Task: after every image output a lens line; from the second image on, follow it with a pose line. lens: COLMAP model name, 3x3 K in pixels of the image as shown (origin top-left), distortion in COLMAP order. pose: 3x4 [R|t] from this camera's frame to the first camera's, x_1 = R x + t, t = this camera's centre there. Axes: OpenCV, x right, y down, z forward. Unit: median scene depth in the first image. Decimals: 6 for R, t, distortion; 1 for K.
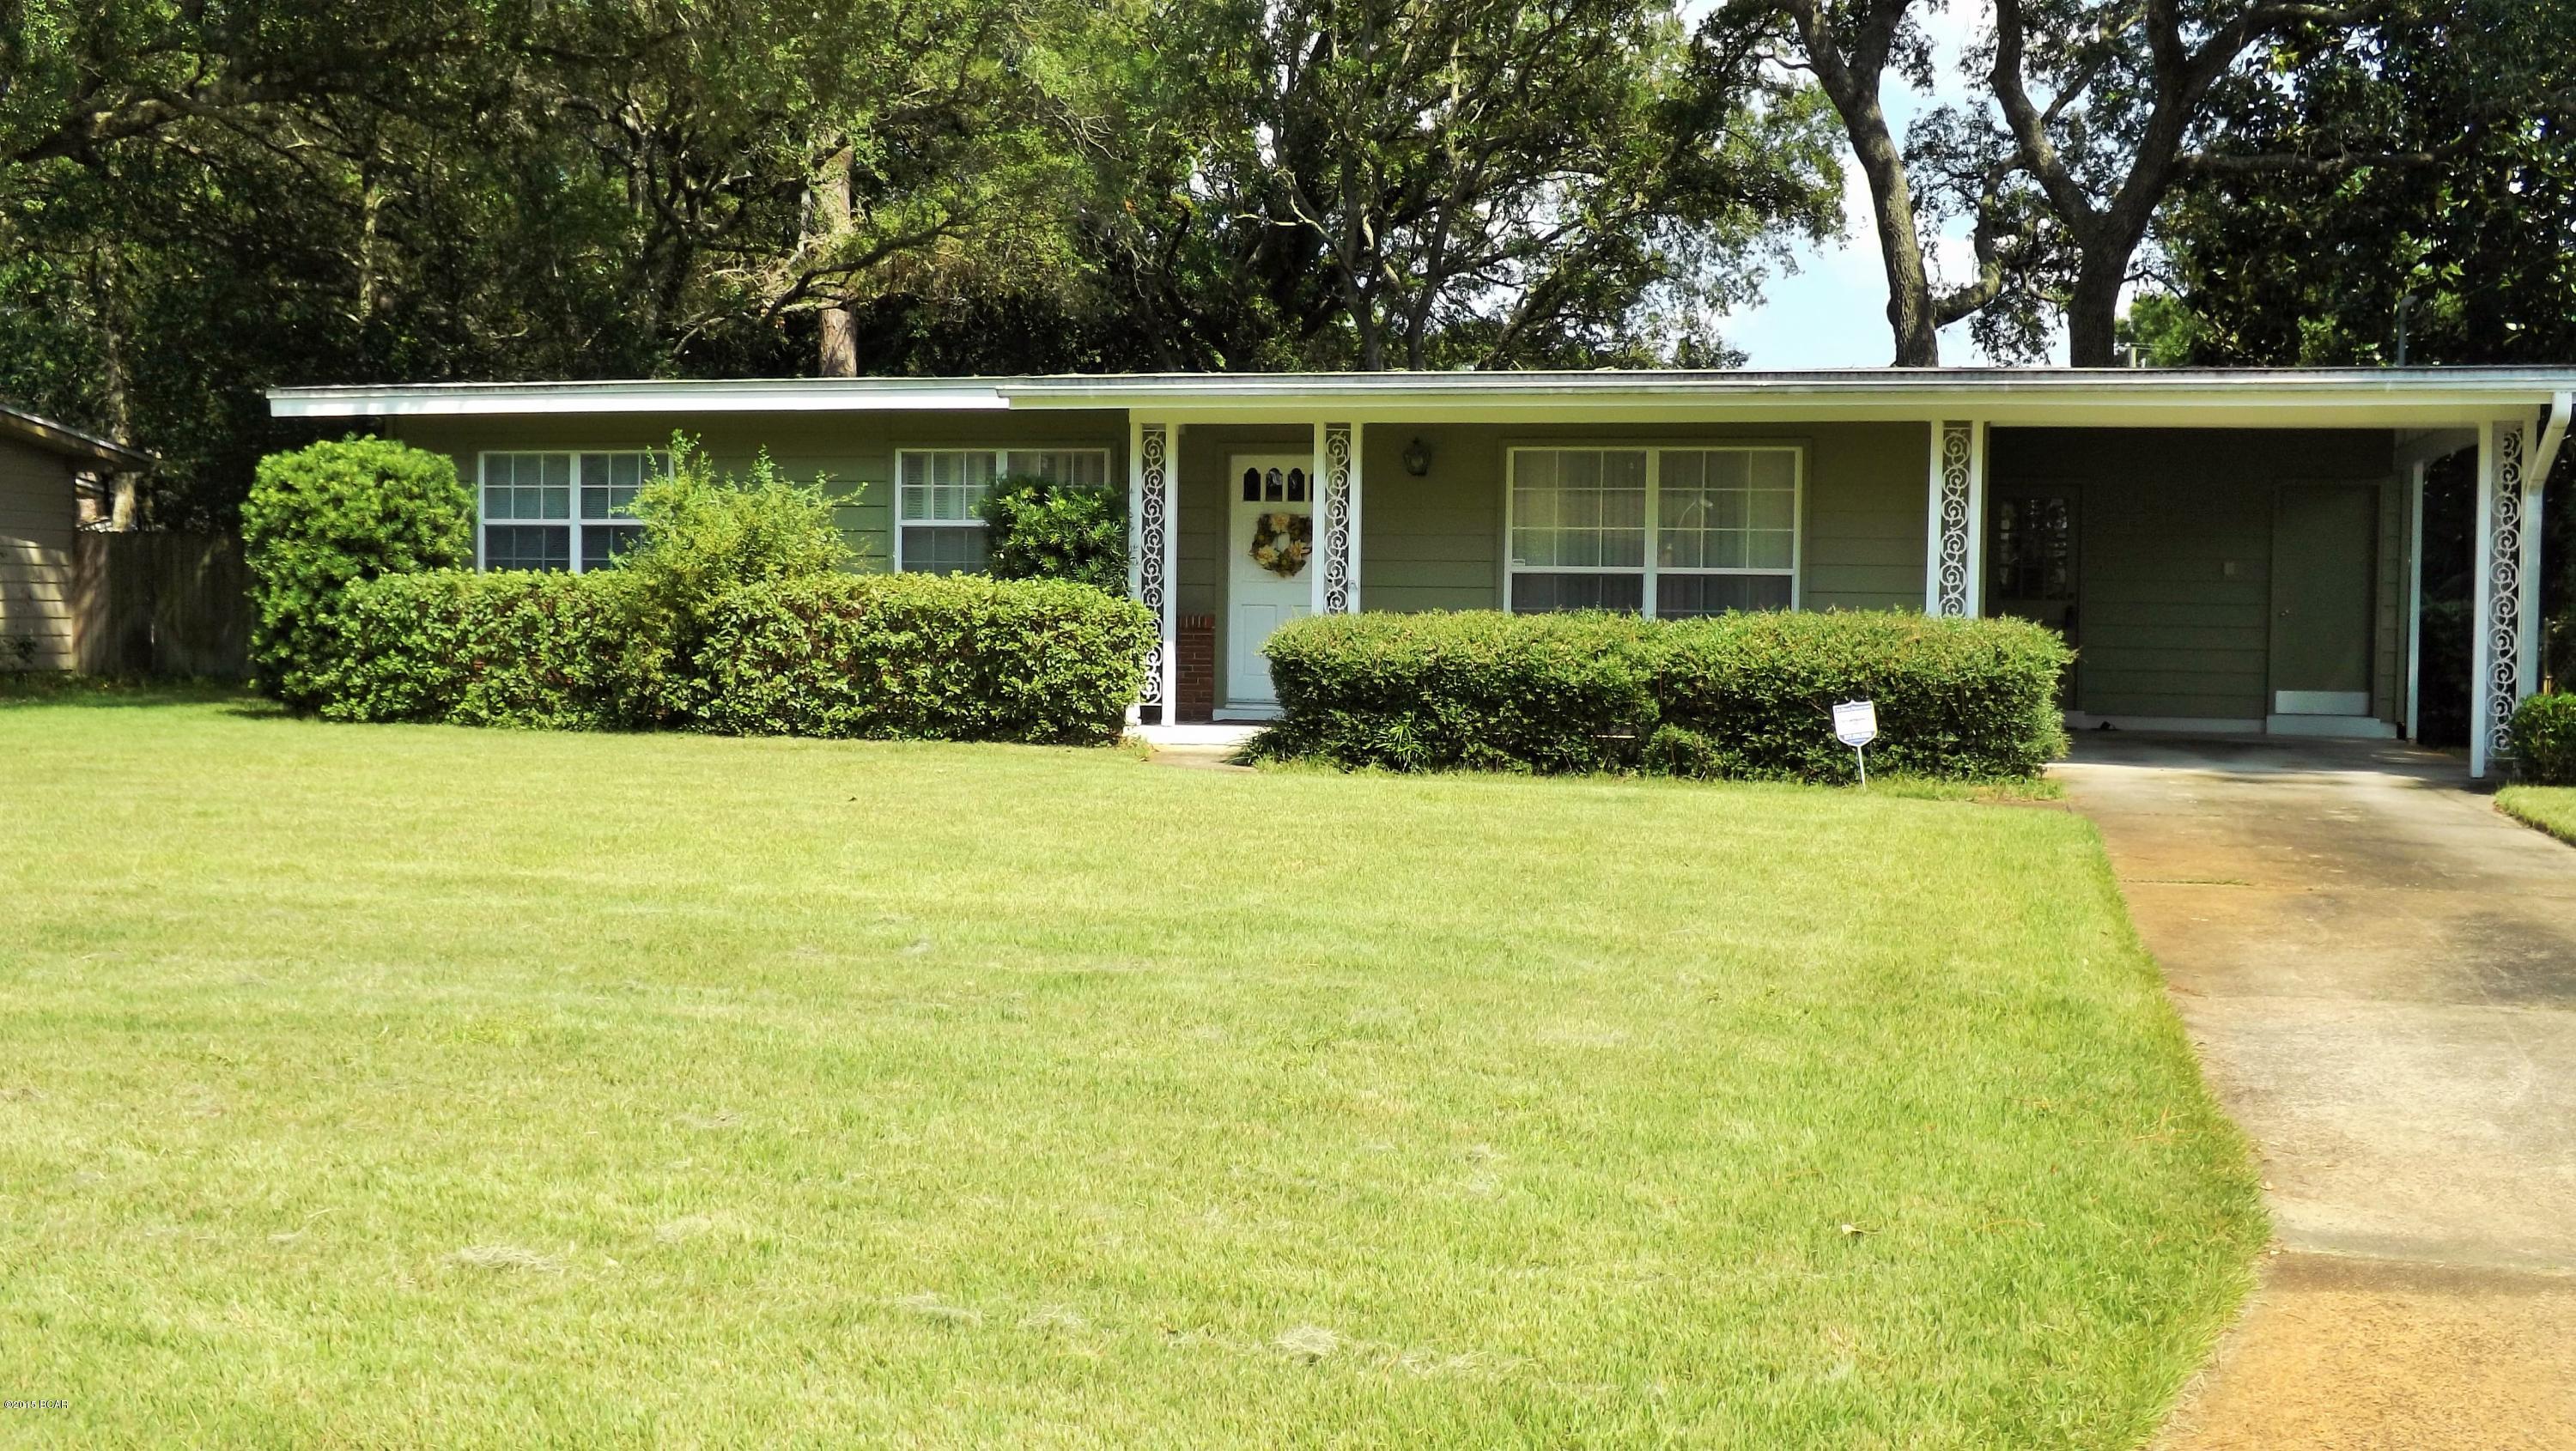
lens RADIAL K [[2763.2, 0, 1288.0], [0, 2763.2, 725.5], [0, 0, 1]] dist [0.045602, -0.376748]
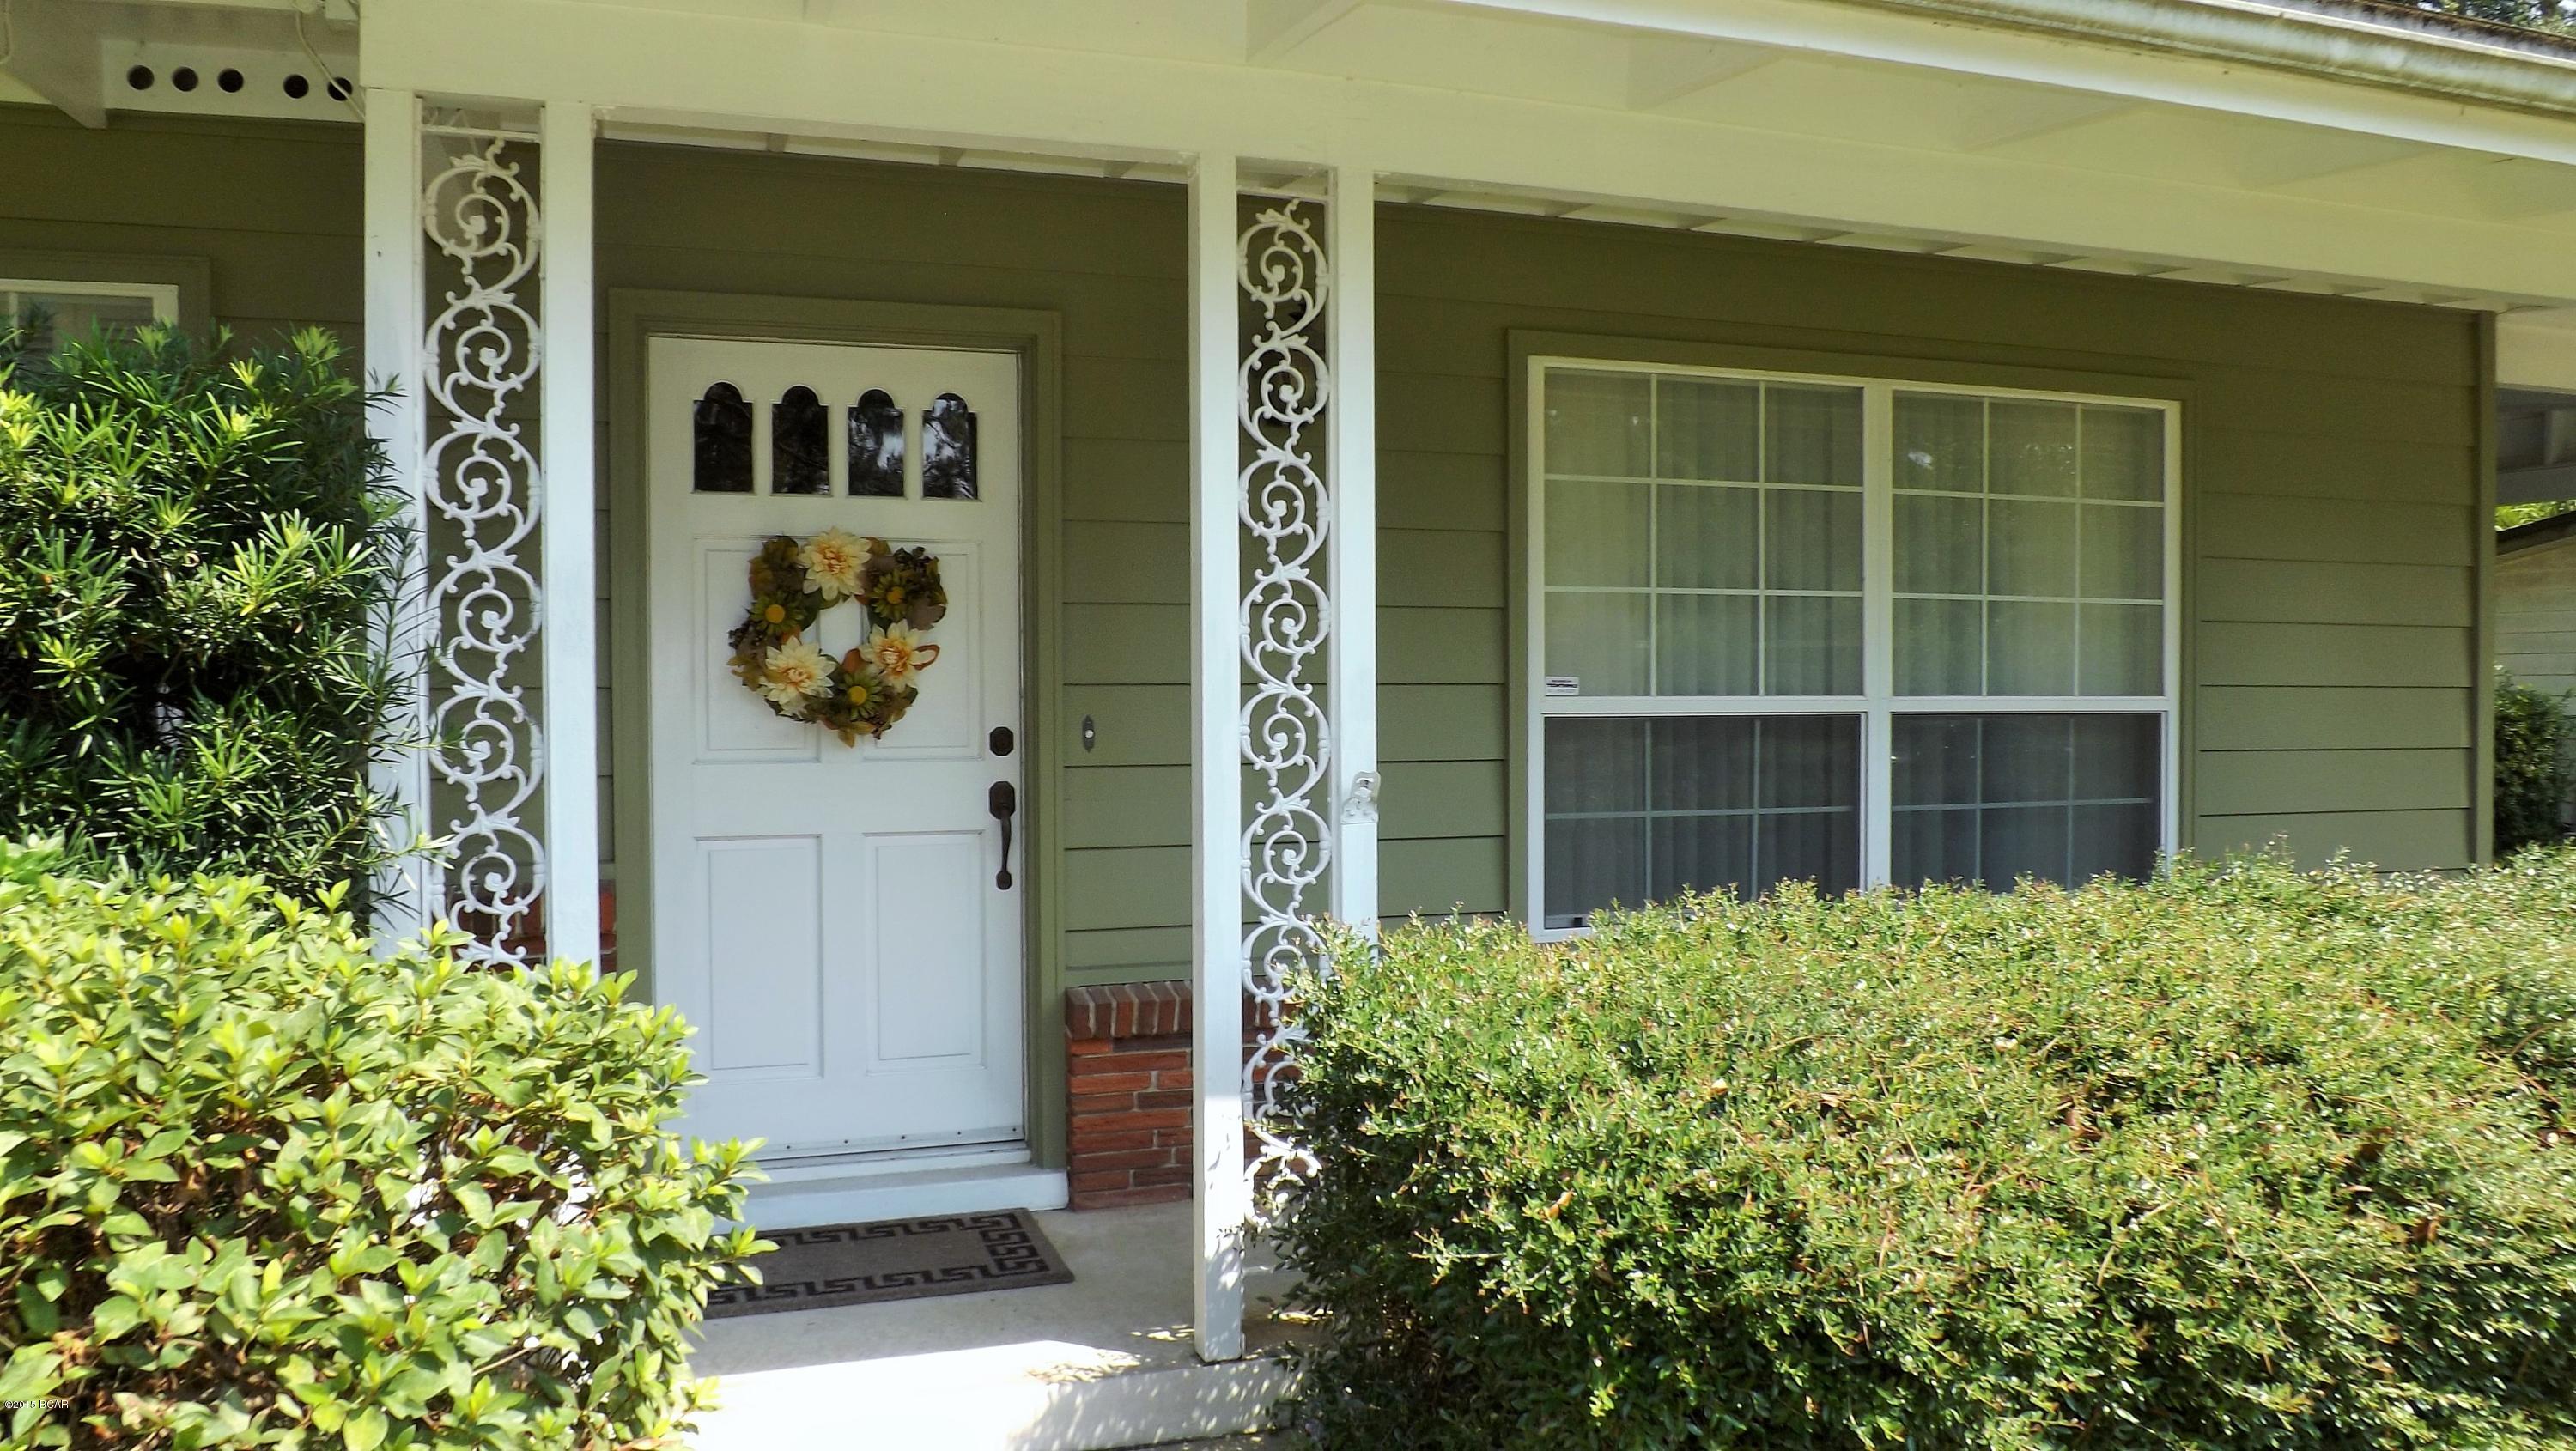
lens RADIAL K [[1838.4, 0, 1325.4], [0, 1838.4, 758.9], [0, 0, 1]] dist [-0.083804, -0.000418]
pose [[0.825904, -0.037762, 0.562545, -0.075469], [0.037740, 0.999219, 0.011666, -0.055235], [-0.562547, 0.011595, 0.826684, 0.846450]]
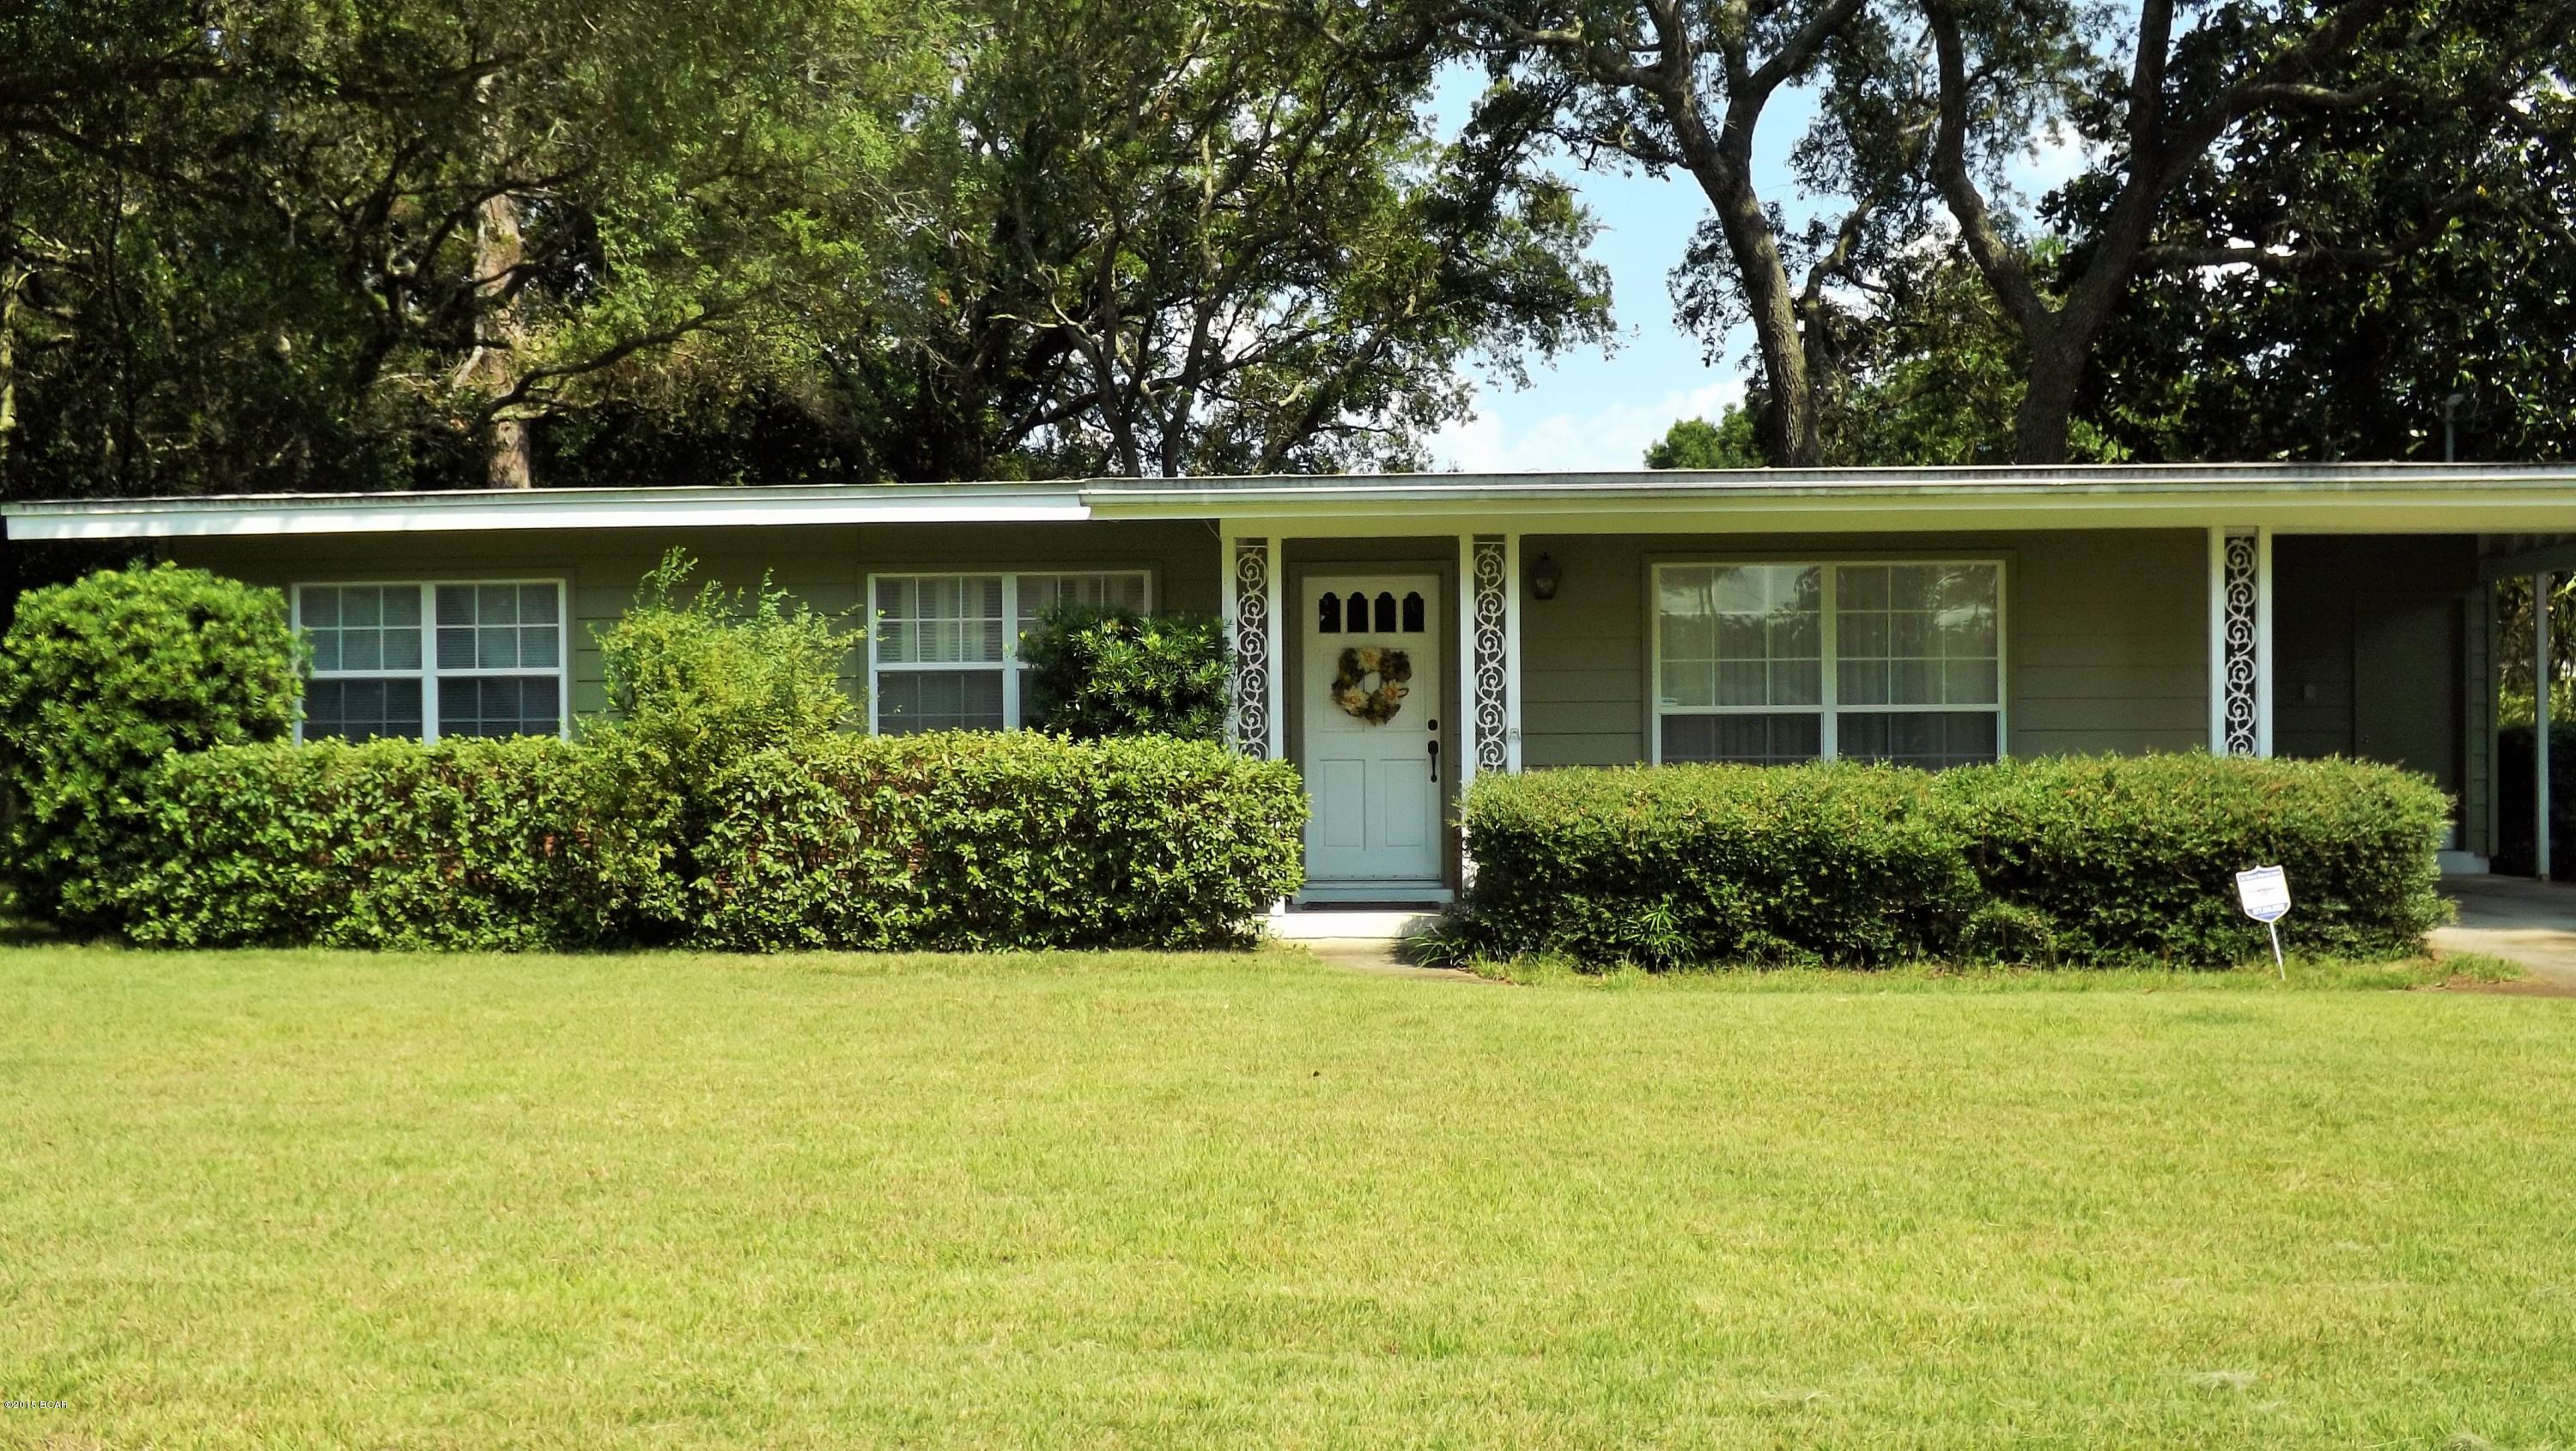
lens RADIAL K [[2763.2, 0, 1288.0], [0, 2763.2, 725.5], [0, 0, 1]] dist [0.045602, -0.376748]
pose [[0.978395, -0.020839, 0.205690, -0.204161], [0.030602, 0.998545, -0.044397, -0.019348], [-0.204465, 0.049733, 0.977610, 0.220955]]
